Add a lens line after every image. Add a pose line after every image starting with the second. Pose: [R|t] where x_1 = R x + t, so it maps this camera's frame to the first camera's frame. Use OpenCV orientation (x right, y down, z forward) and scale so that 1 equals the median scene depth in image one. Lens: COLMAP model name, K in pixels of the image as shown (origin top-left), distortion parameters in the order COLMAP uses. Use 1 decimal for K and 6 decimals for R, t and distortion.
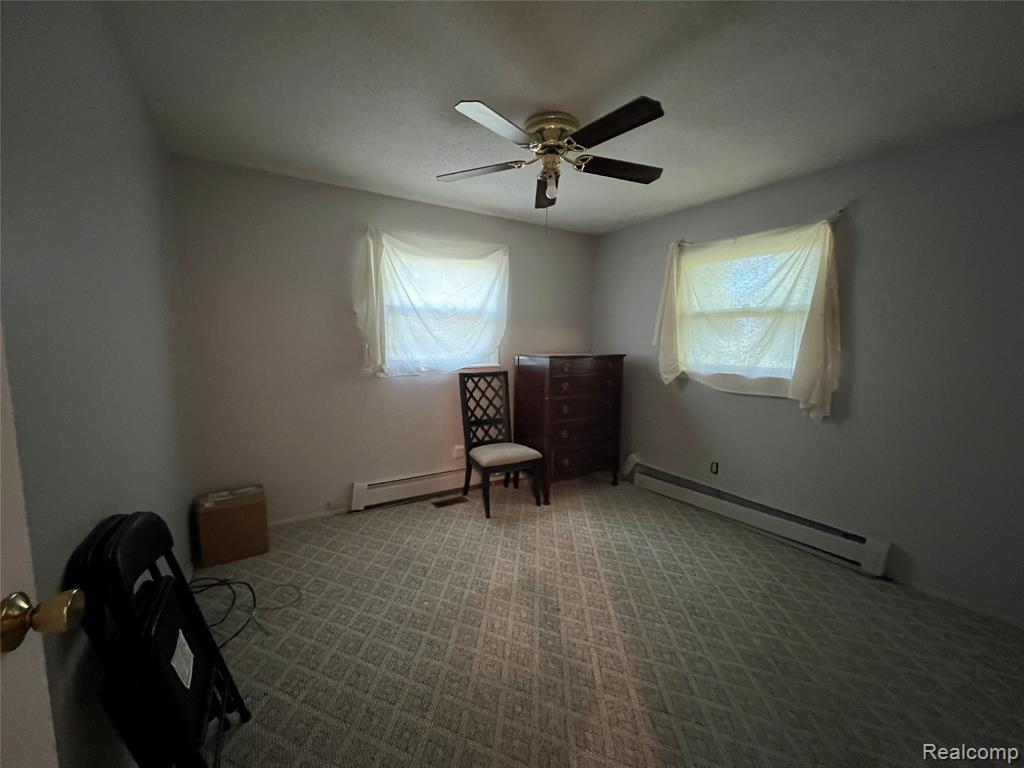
lens RADIAL K [[404.1, 0, 511.6], [0, 404.1, 382.9], [0, 0, 1]] dist [-0.004489, 0.000894]
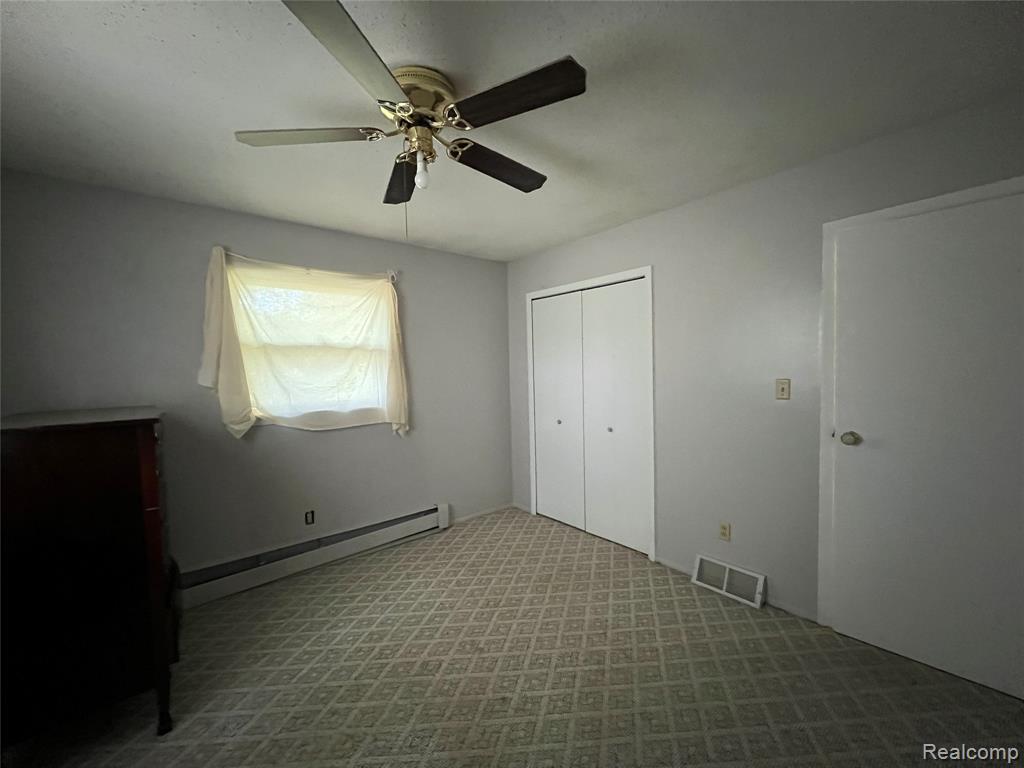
lens RADIAL K [[404.1, 0, 512.4], [0, 404.1, 382.8], [0, 0, 1]] dist [-0.004489, 0.000894]
pose [[-0.120006, -0.047296, 0.991646, -0.456777], [0.125448, 0.990135, 0.062406, -0.091718], [-0.984815, 0.131889, -0.112889, 0.658944]]
